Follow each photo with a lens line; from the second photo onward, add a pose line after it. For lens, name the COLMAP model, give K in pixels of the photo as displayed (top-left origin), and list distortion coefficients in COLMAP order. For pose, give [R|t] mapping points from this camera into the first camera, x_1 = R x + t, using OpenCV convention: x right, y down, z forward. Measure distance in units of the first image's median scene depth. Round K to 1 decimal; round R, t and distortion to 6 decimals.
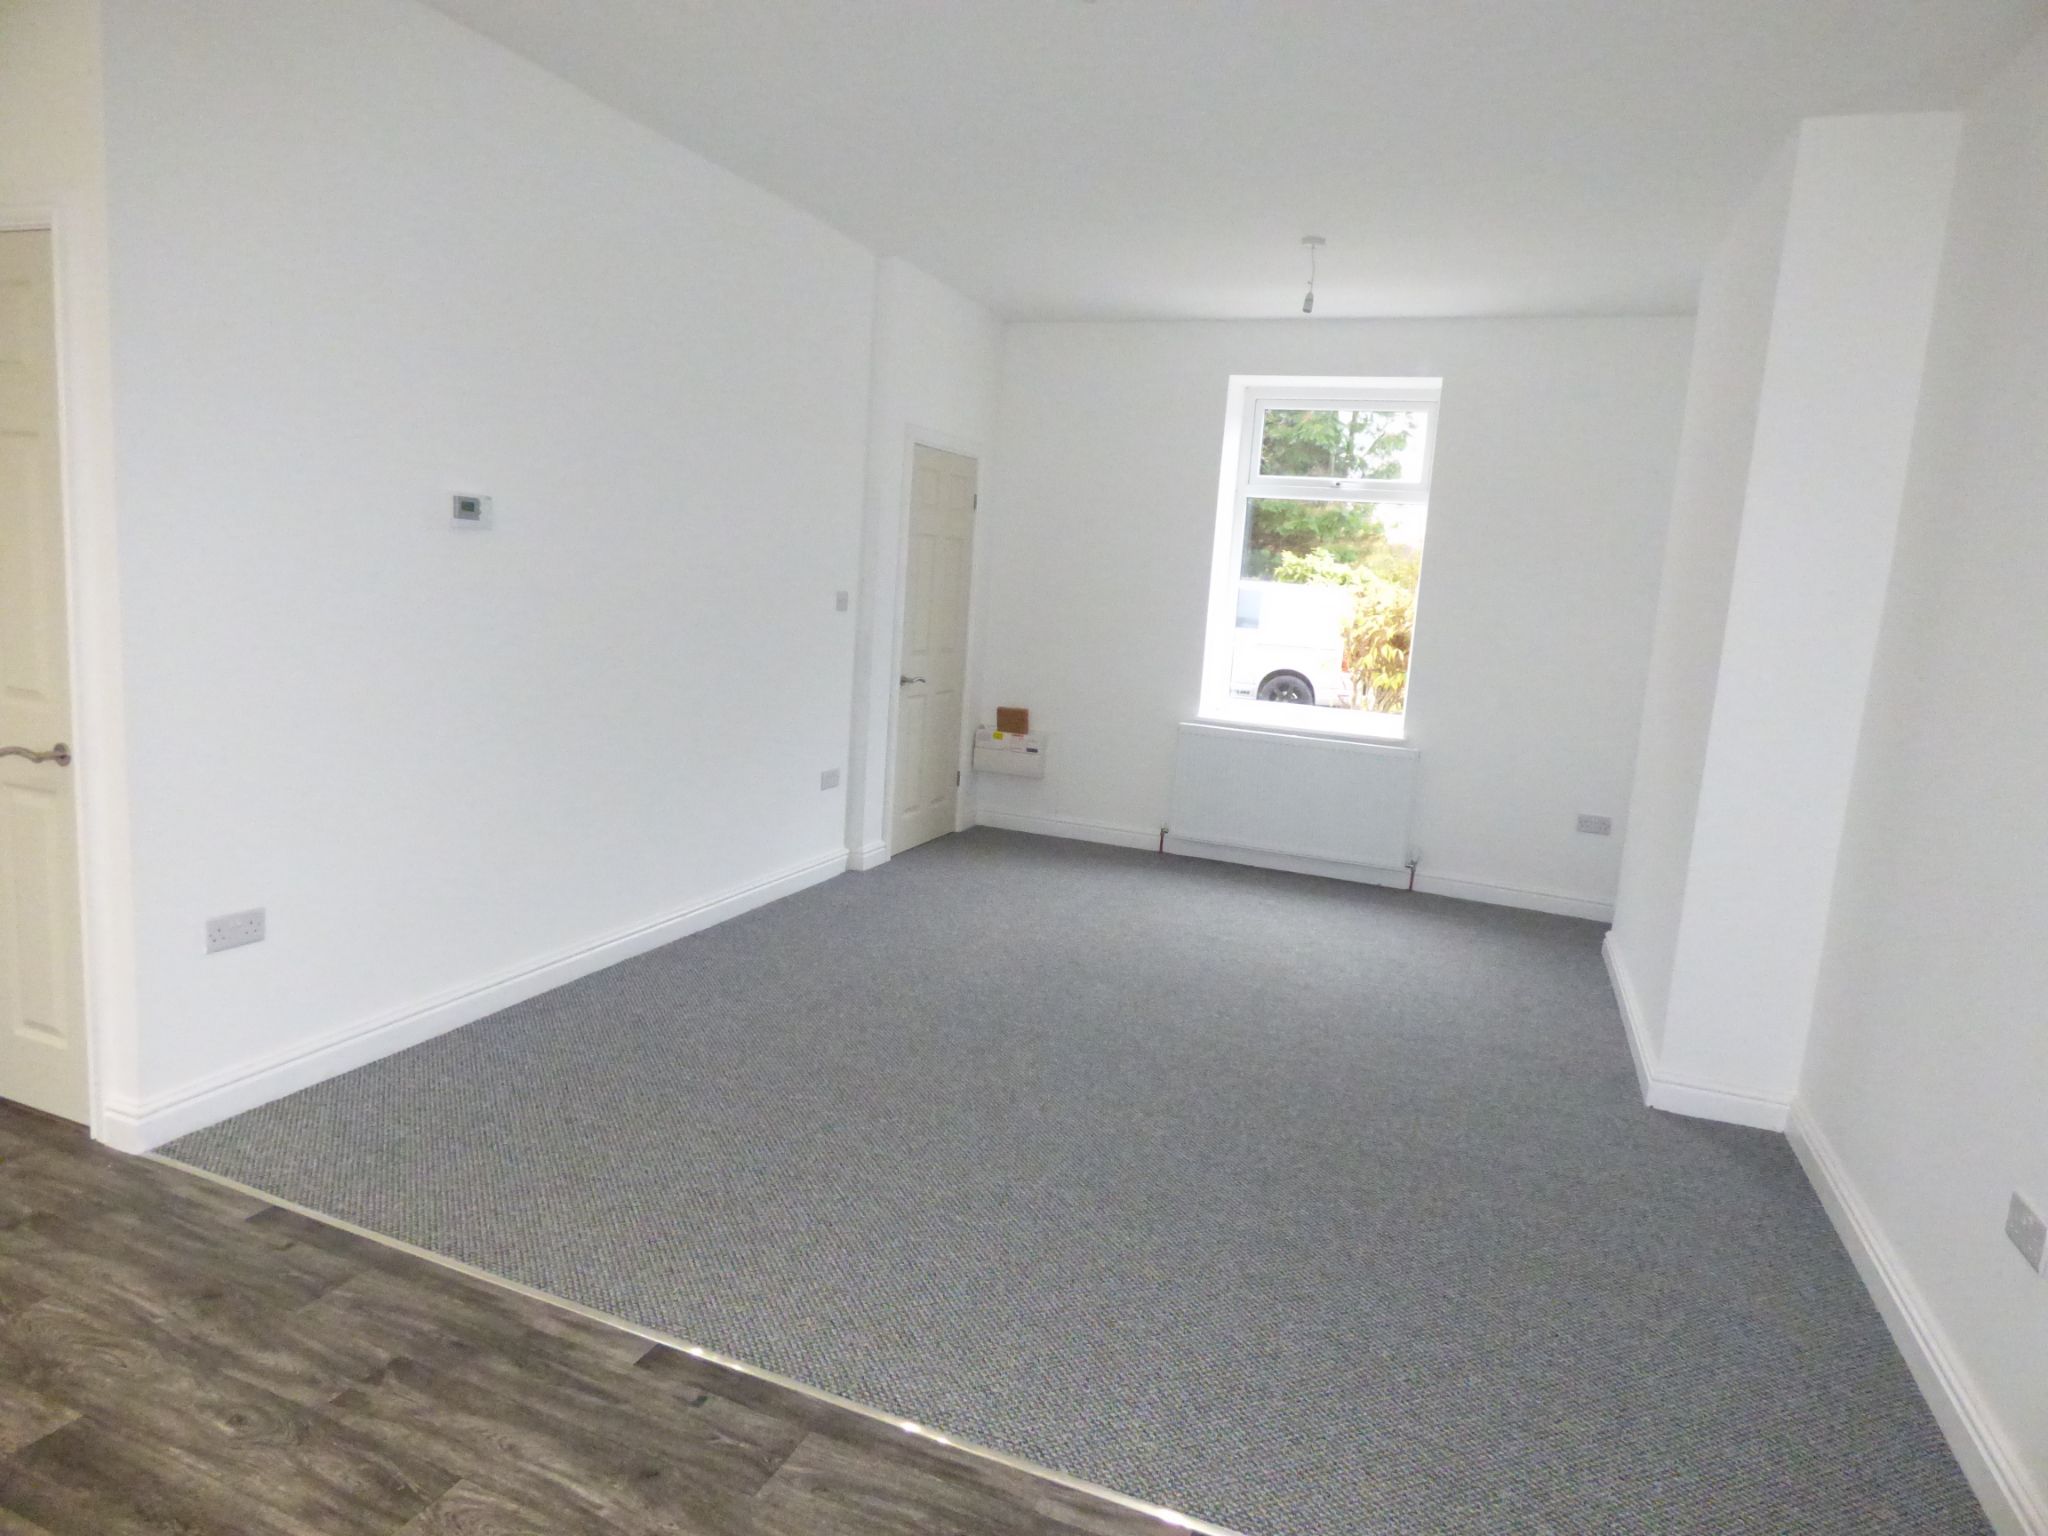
lens RADIAL K [[1243.8, 0, 1025.6], [0, 1243.8, 758.6], [0, 0, 1]] dist [-0.003278, 0.024275]
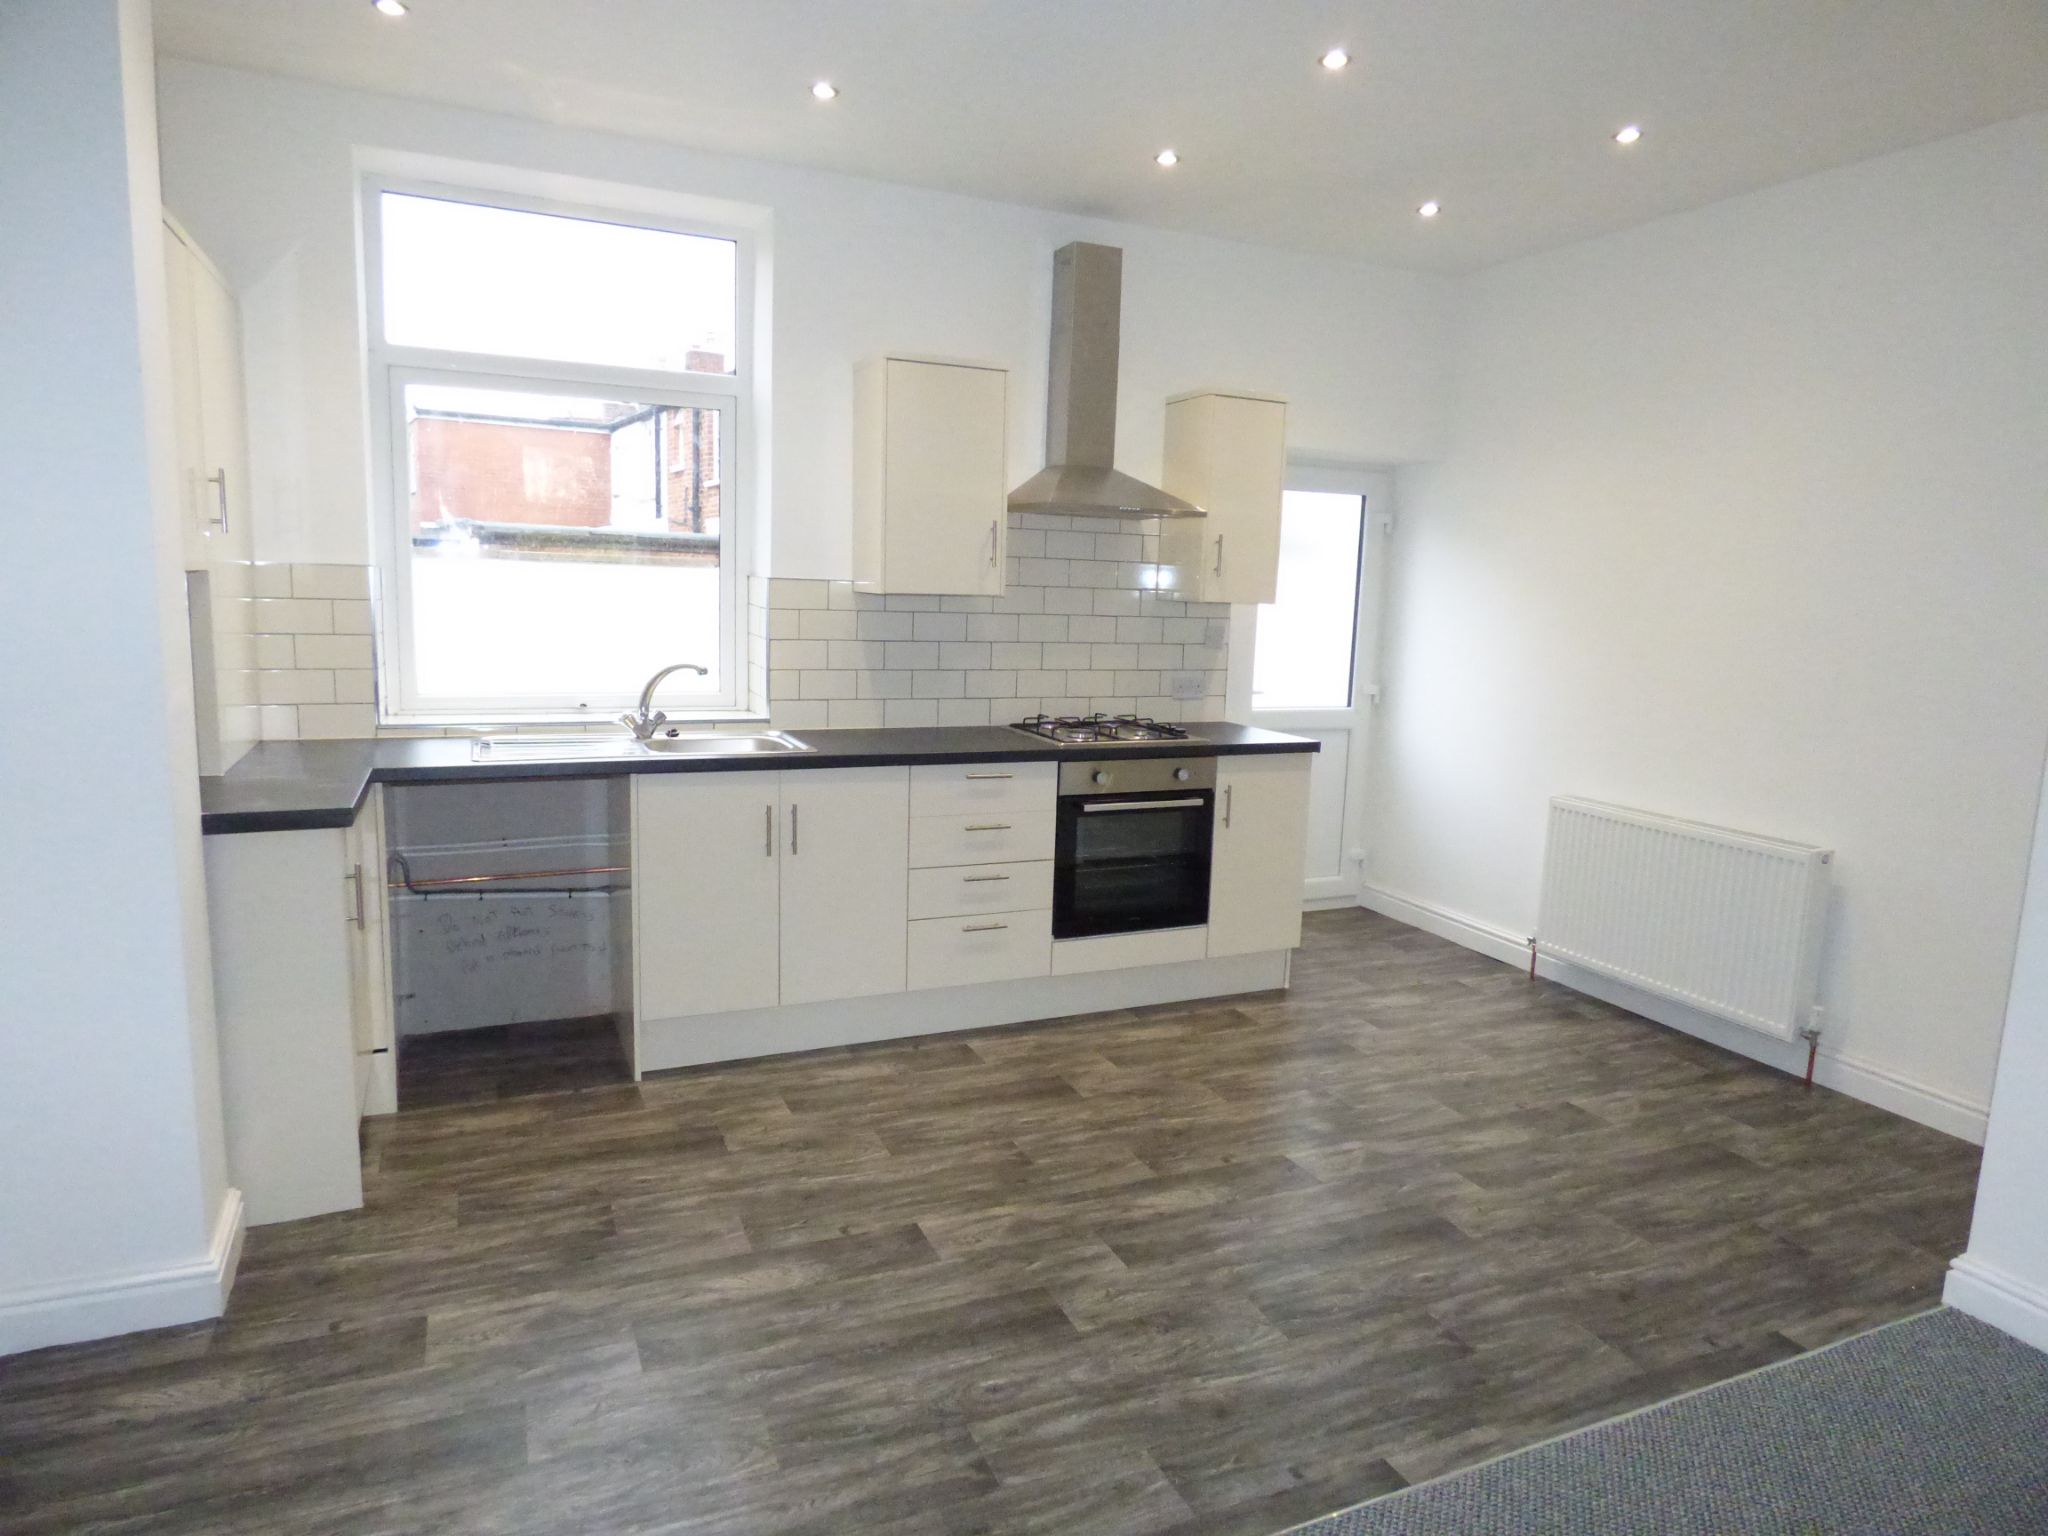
lens RADIAL K [[1243.8, 0, 1025.6], [0, 1243.8, 758.6], [0, 0, 1]] dist [-0.003278, 0.024275]
pose [[-0.690102, 0.011824, -0.723616, 0.522487], [-0.191713, 0.961160, 0.198539, -0.156374], [0.697858, 0.275738, -0.661031, 1.204071]]
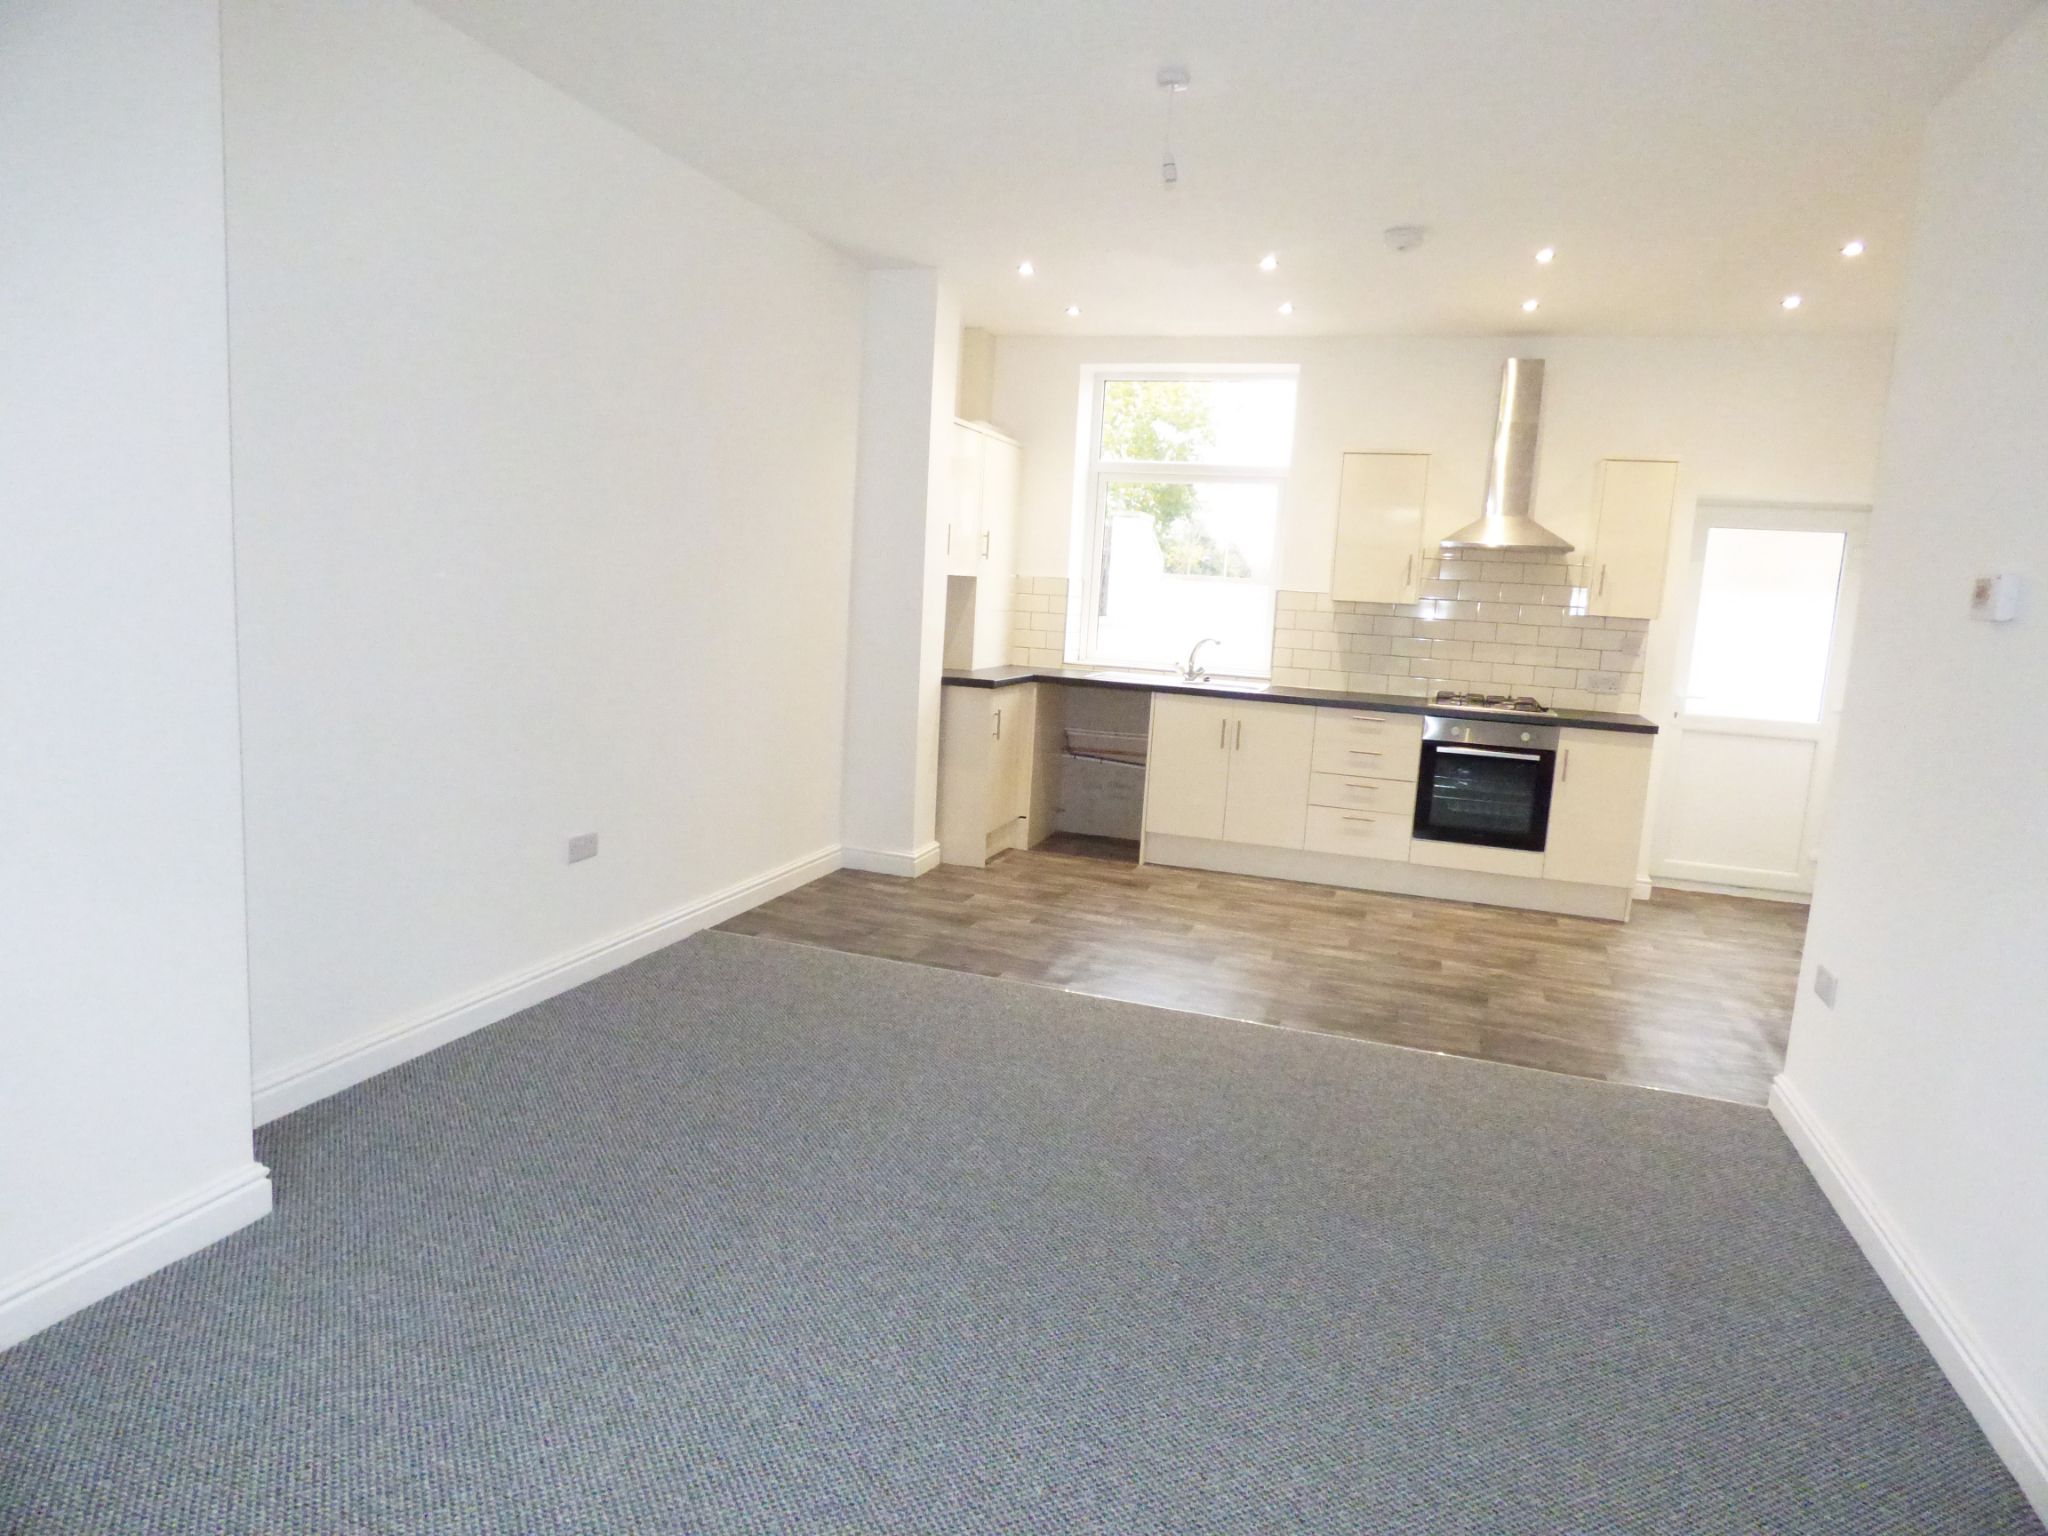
lens RADIAL K [[1243.8, 0, 1025.6], [0, 1243.8, 758.6], [0, 0, 1]] dist [-0.003278, 0.024275]
pose [[-0.990512, -0.116425, -0.073021, 0.233668], [-0.132753, 0.947999, 0.289266, -0.357515], [0.035546, 0.296215, -0.954460, 2.482865]]
